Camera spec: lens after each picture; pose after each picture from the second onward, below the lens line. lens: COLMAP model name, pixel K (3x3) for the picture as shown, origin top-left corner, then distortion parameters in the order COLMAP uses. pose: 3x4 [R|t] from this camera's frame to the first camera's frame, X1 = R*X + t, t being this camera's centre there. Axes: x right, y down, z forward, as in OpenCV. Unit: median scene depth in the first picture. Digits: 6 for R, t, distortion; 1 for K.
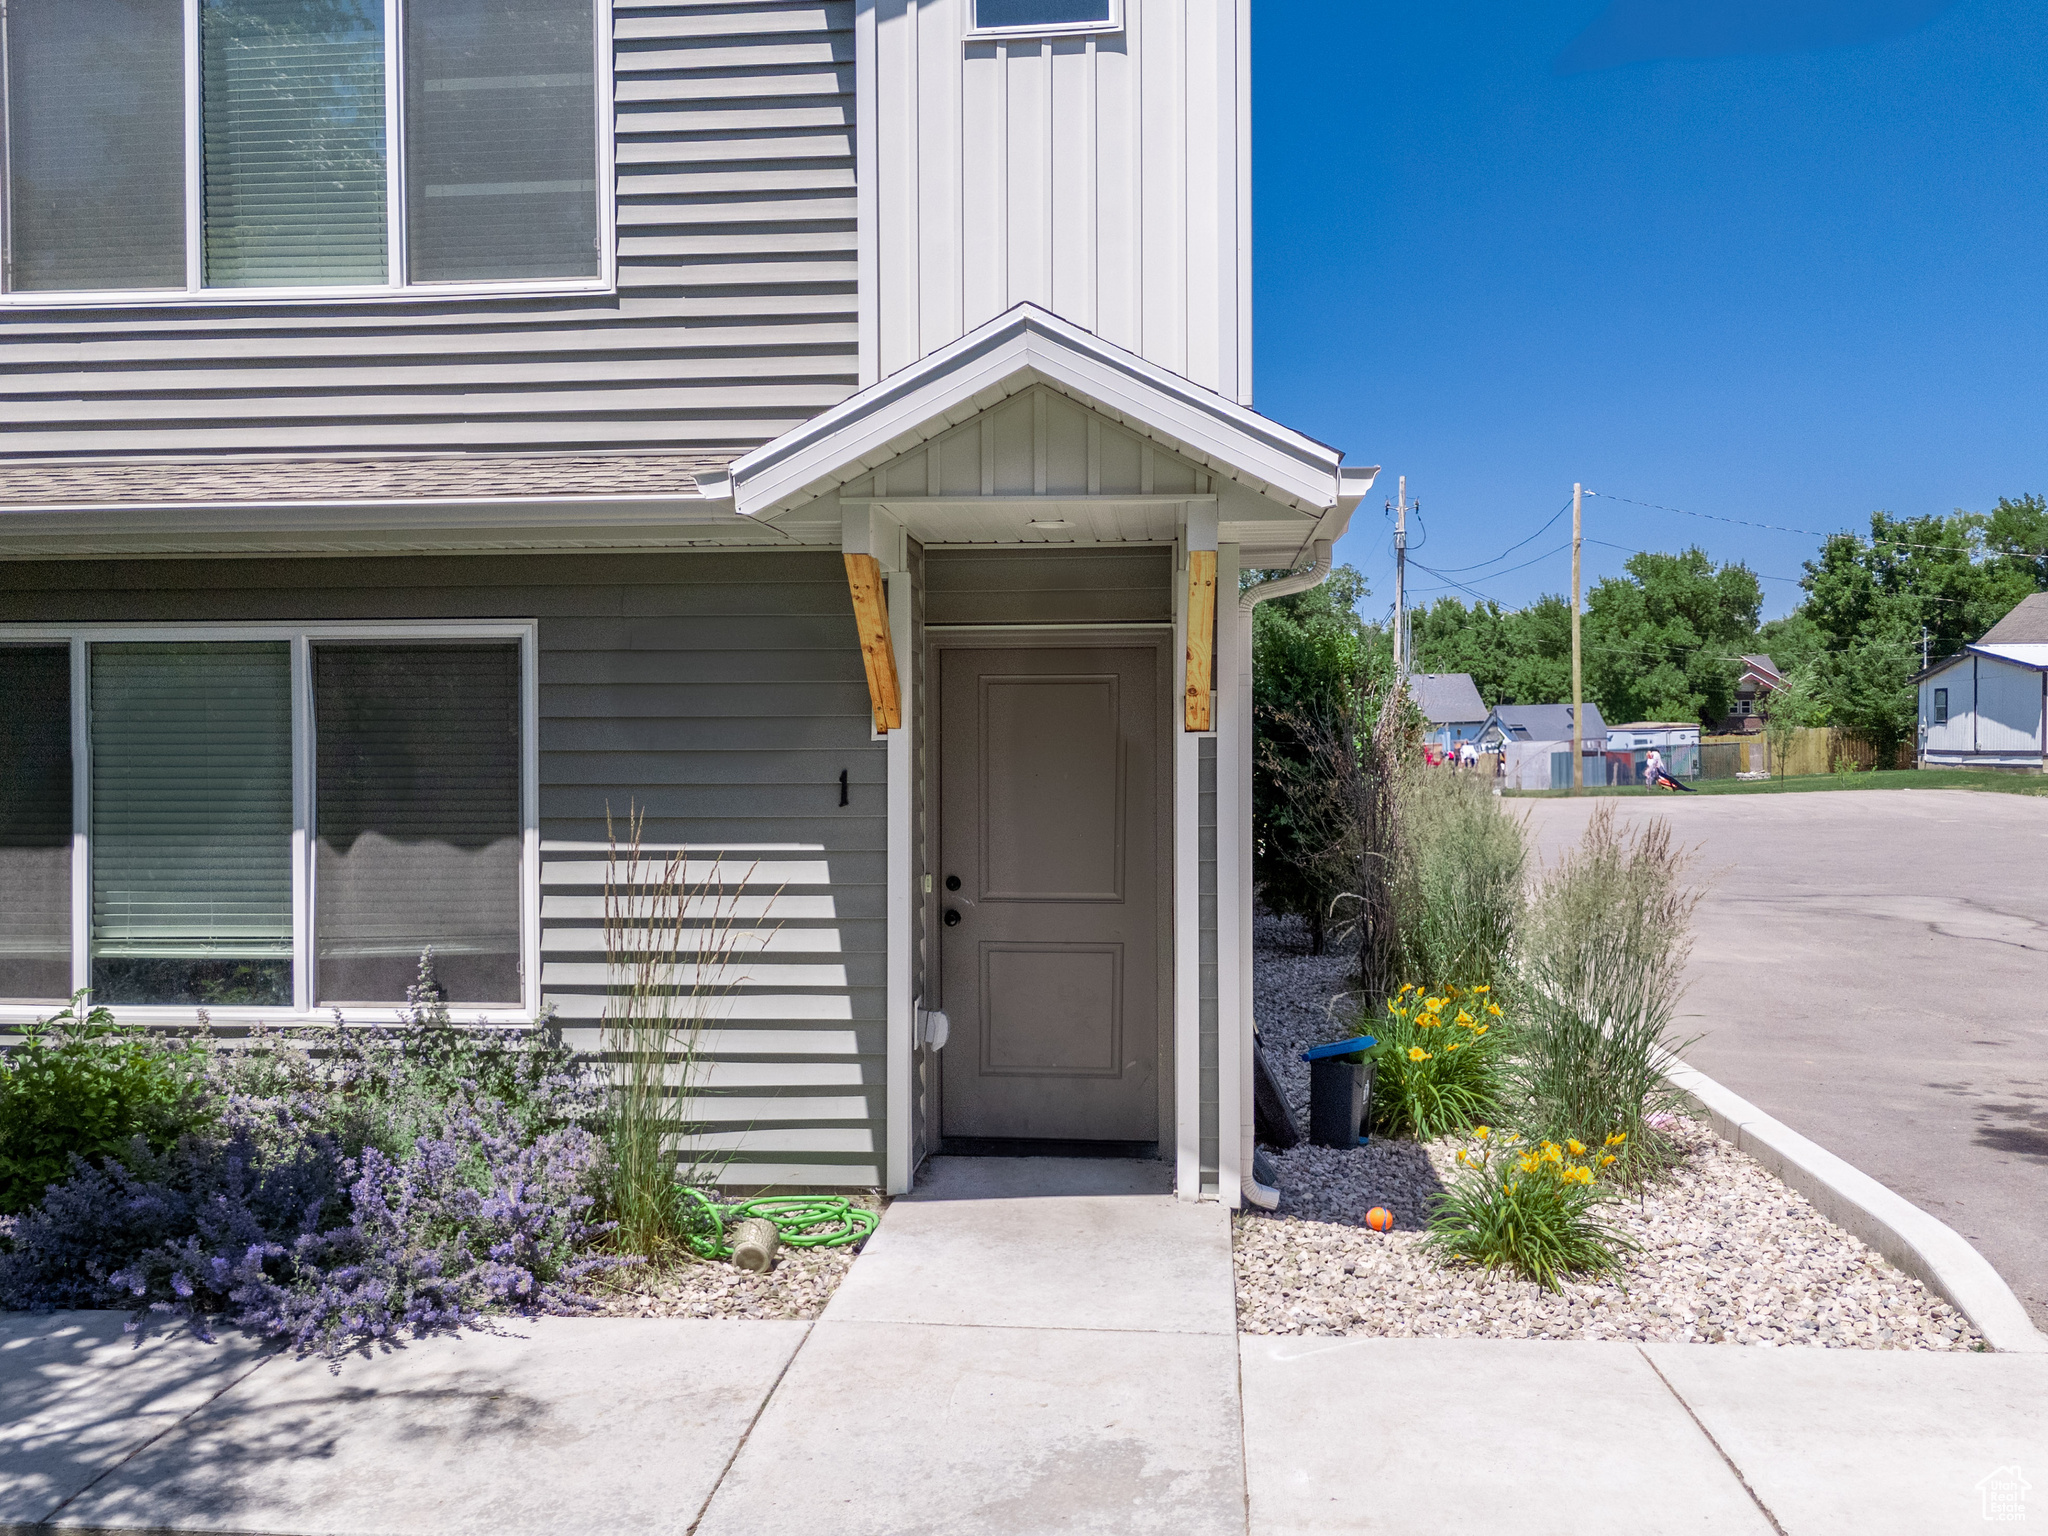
lens RADIAL K [[1542.6, 0, 1028.7], [0, 1542.6, 782.7], [0, 0, 1]] dist [0.074031, -0.084513]
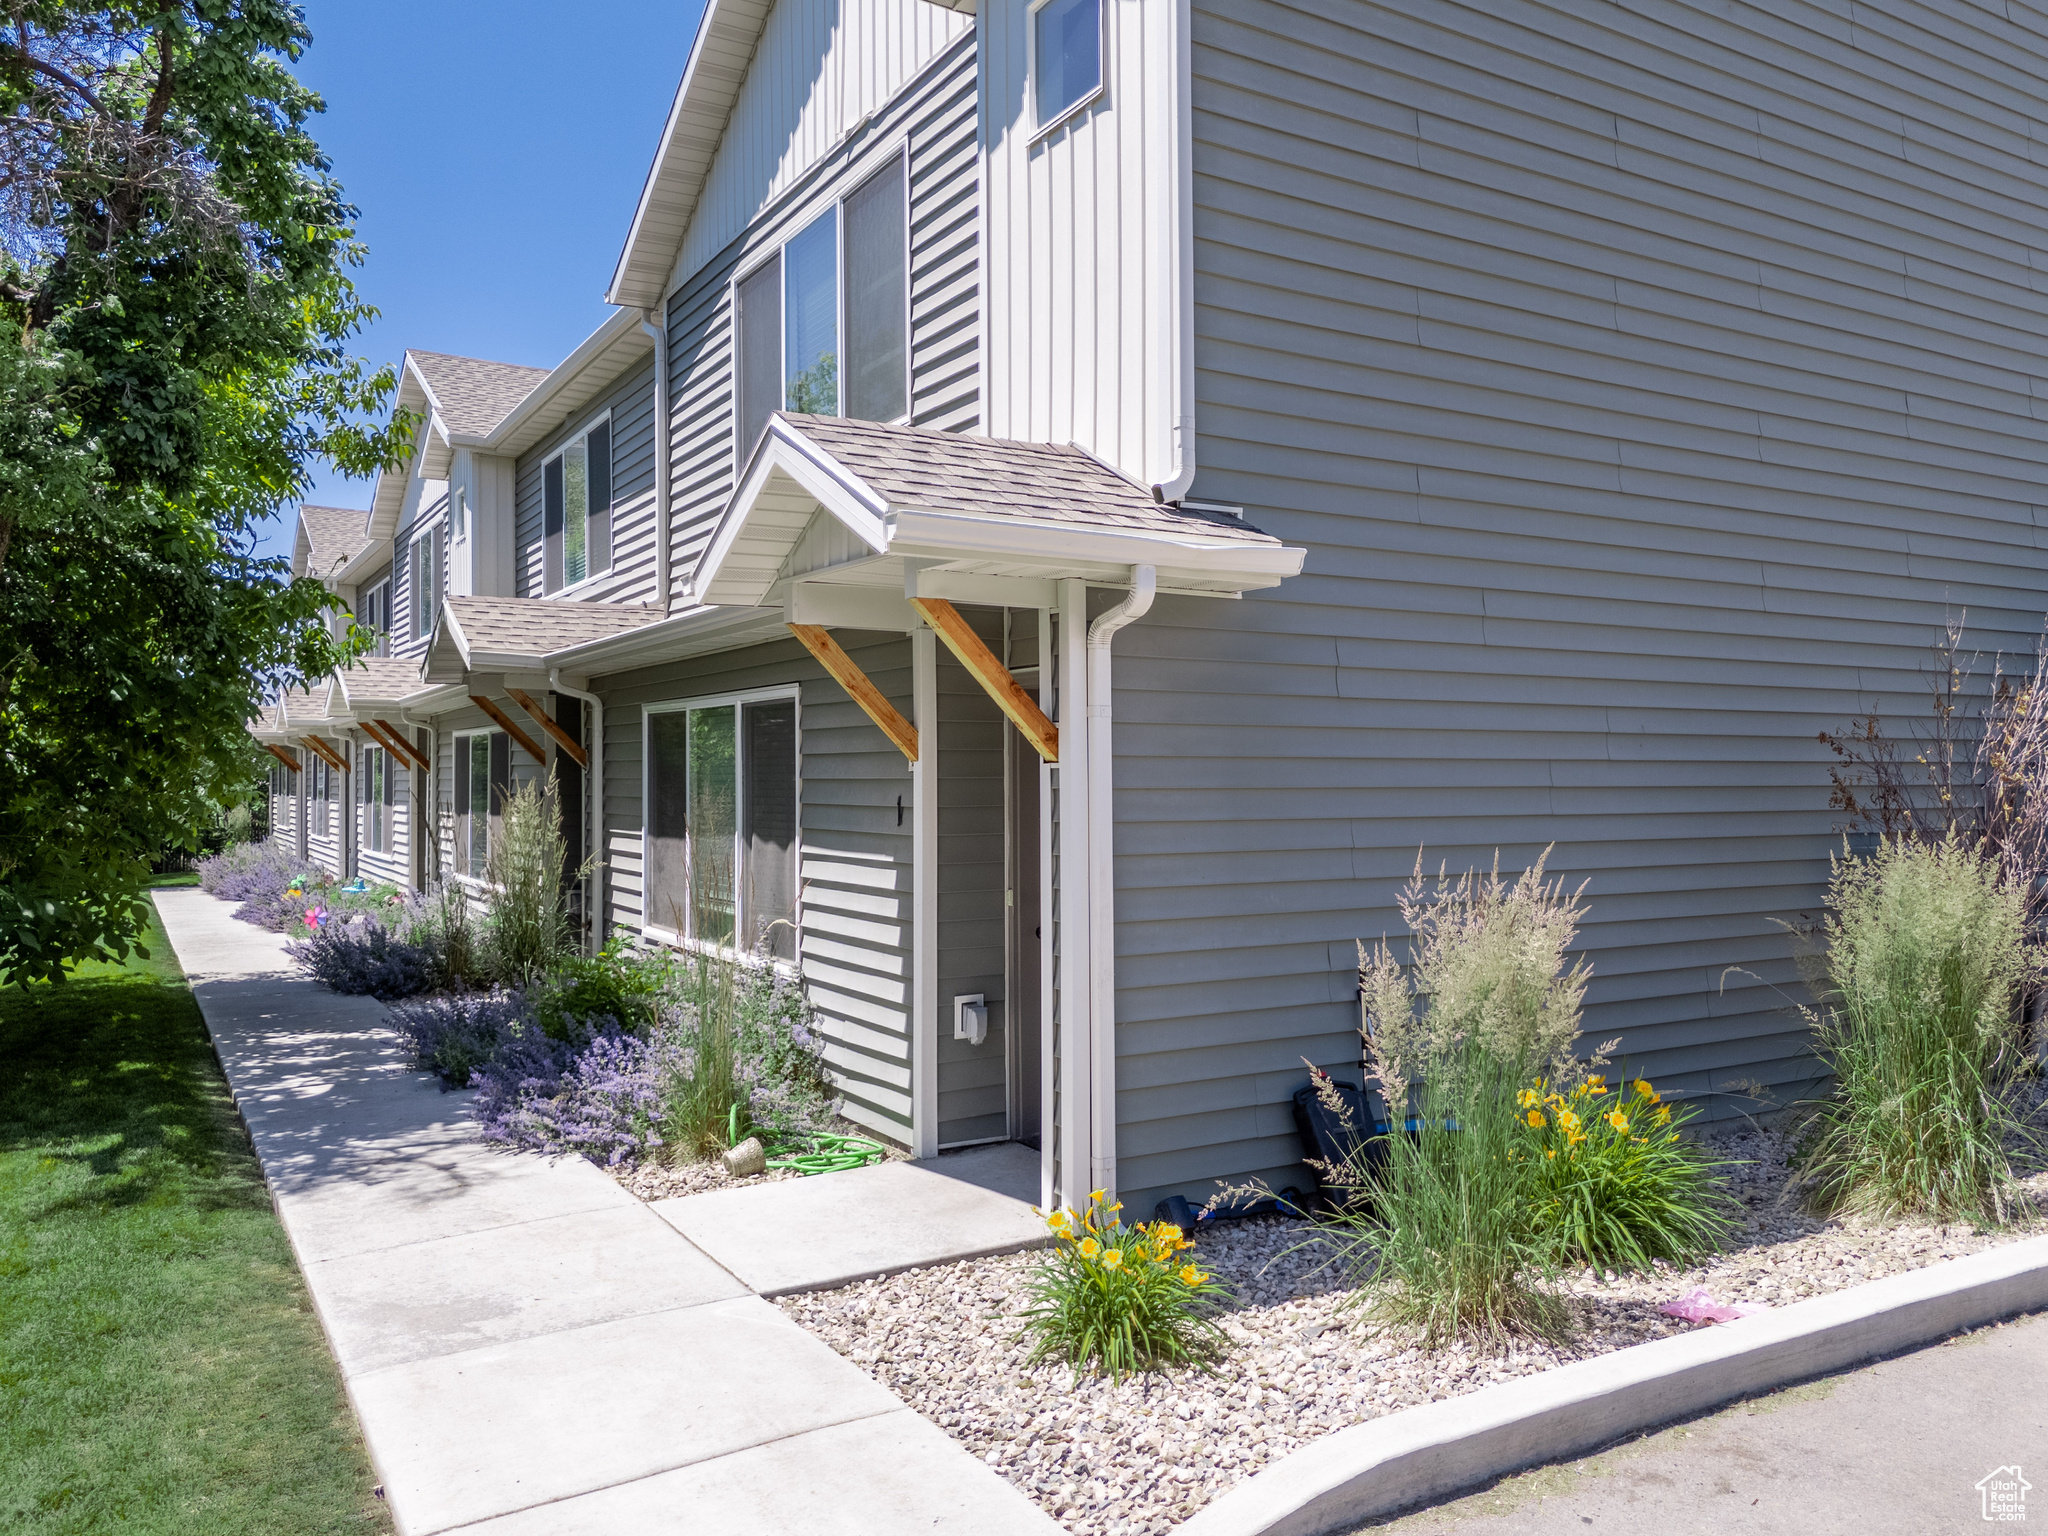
lens RADIAL K [[1535.4, 0, 1048.6], [0, 1535.4, 774.4], [0, 0, 1]] dist [0.079088, -0.080803]
pose [[0.582041, 0.001172, -0.813158, 0.912997], [-0.018309, 0.999764, -0.011664, -0.012512], [0.812953, 0.021677, 0.581926, 0.390642]]
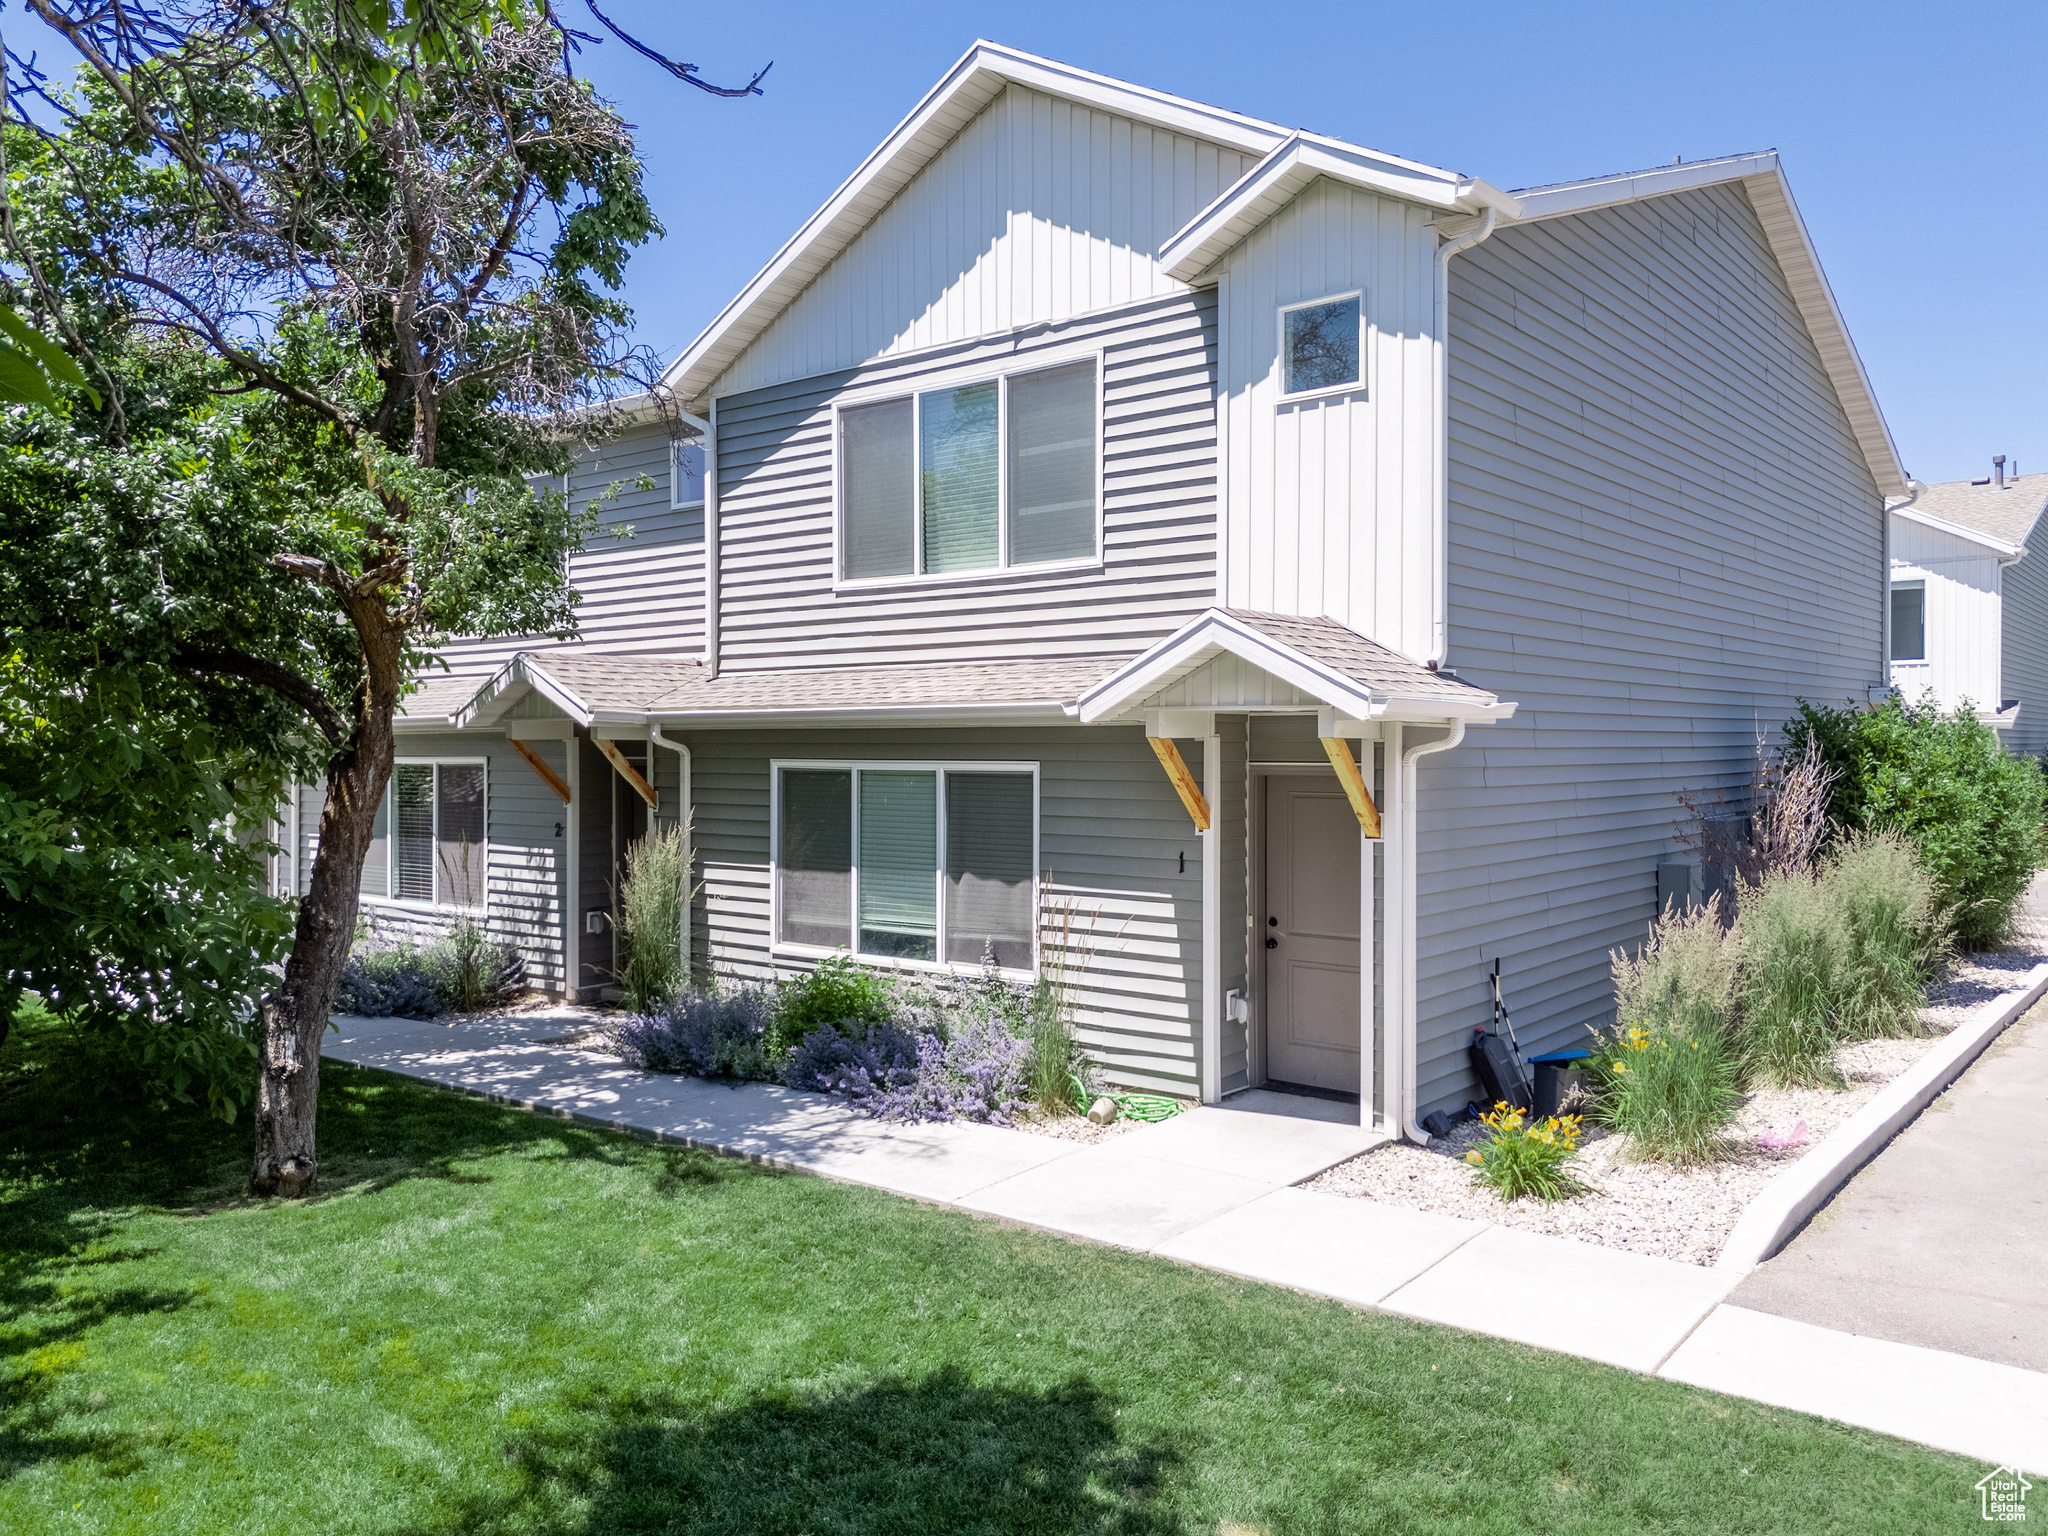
lens RADIAL K [[1542.6, 0, 1028.7], [0, 1542.6, 782.7], [0, 0, 1]] dist [0.074031, -0.084513]
pose [[0.827537, 0.017318, -0.561144, 0.688975], [-0.012822, 0.999846, 0.011949, -0.101478], [0.561265, -0.002693, 0.827632, -0.505528]]
